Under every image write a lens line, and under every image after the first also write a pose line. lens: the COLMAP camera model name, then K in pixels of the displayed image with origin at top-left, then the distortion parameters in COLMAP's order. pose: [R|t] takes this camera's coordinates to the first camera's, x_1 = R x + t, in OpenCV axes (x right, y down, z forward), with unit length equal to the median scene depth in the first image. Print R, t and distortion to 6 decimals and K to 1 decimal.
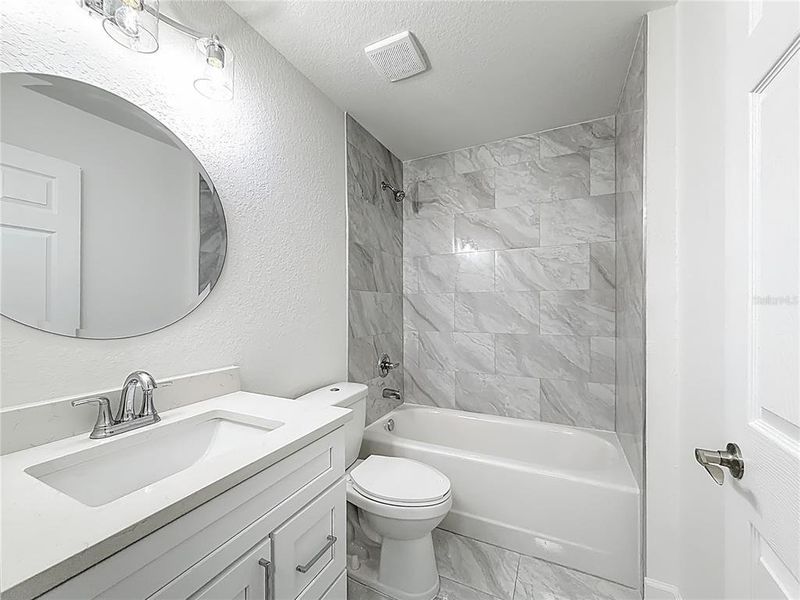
lens RADIAL K [[326.0, 0, 403.7], [0, 326.0, 302.0], [0, 0, 1]] dist [-0.015512, -0.000141]
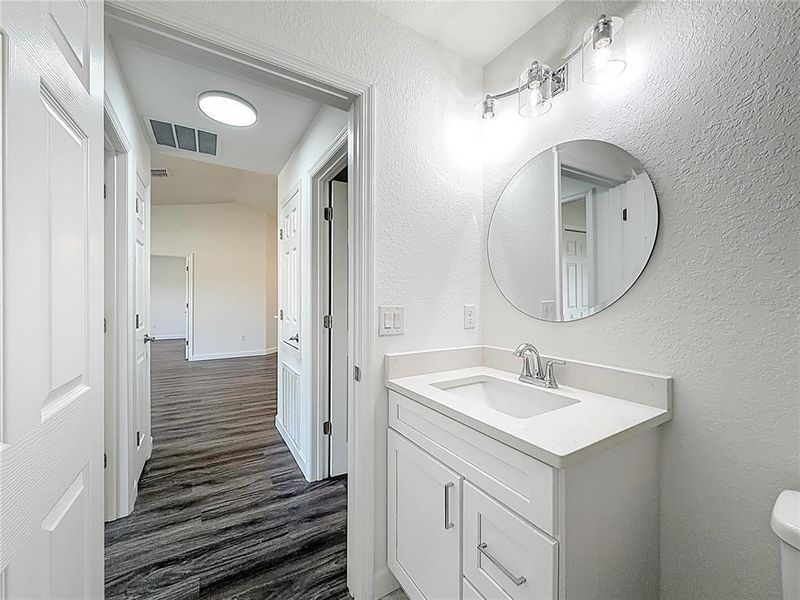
lens RADIAL K [[326.0, 0, 402.3], [0, 326.0, 297.3], [0, 0, 1]] dist [-0.015512, -0.000141]
pose [[-0.544588, 0.006744, -0.838677, 0.695691], [0.007756, 0.999965, 0.003005, 0.000880], [0.838668, -0.004868, -0.544622, 1.323108]]
